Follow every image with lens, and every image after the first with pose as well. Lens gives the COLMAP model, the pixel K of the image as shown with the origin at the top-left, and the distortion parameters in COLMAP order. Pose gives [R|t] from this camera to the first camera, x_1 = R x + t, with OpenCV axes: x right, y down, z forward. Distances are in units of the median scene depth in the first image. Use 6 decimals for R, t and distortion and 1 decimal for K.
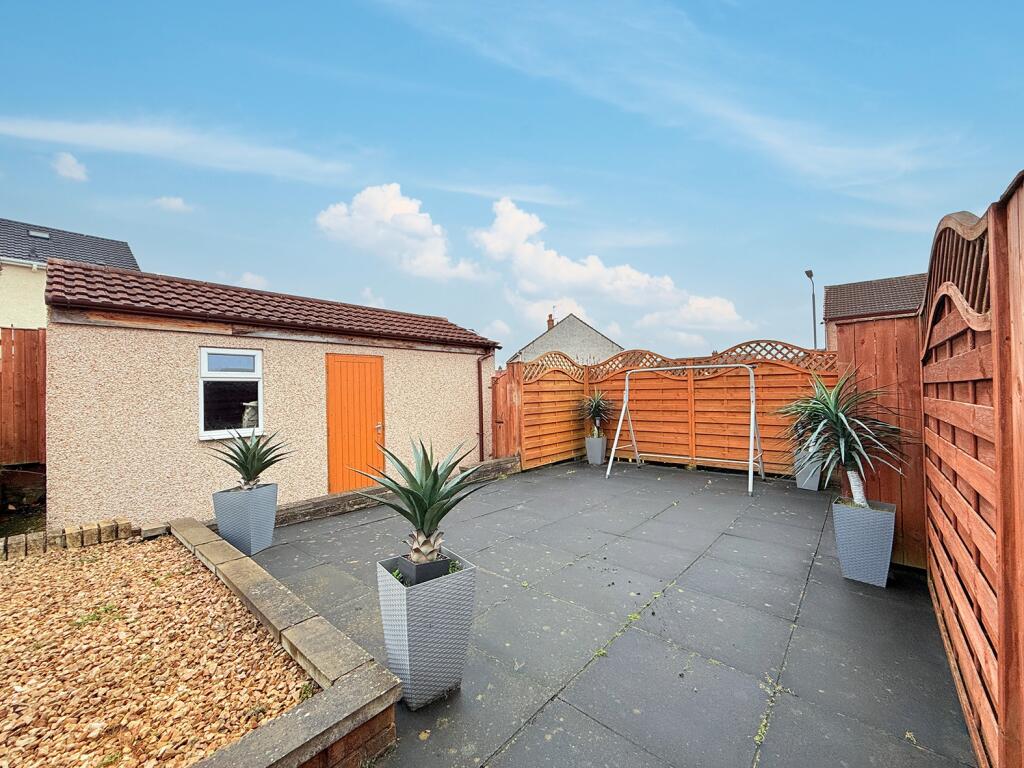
lens RADIAL K [[407.2, 0, 509.7], [0, 407.2, 386.0], [0, 0, 1]] dist [-0.003109, 0.000220]
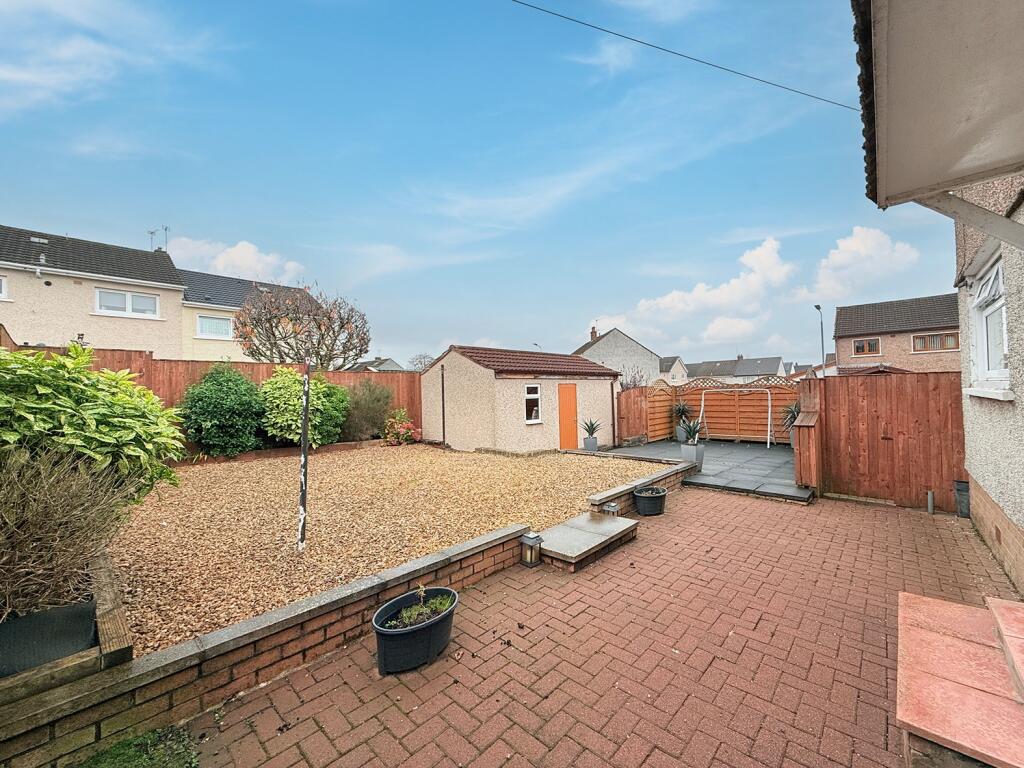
lens RADIAL K [[407.2, 0, 509.7], [0, 407.2, 386.0], [0, 0, 1]] dist [-0.003109, 0.000220]
pose [[0.998984, -0.003440, -0.044935, -0.501490], [0.003373, 0.999993, -0.001561, -0.055168], [0.044940, 0.001408, 0.998989, -0.898212]]
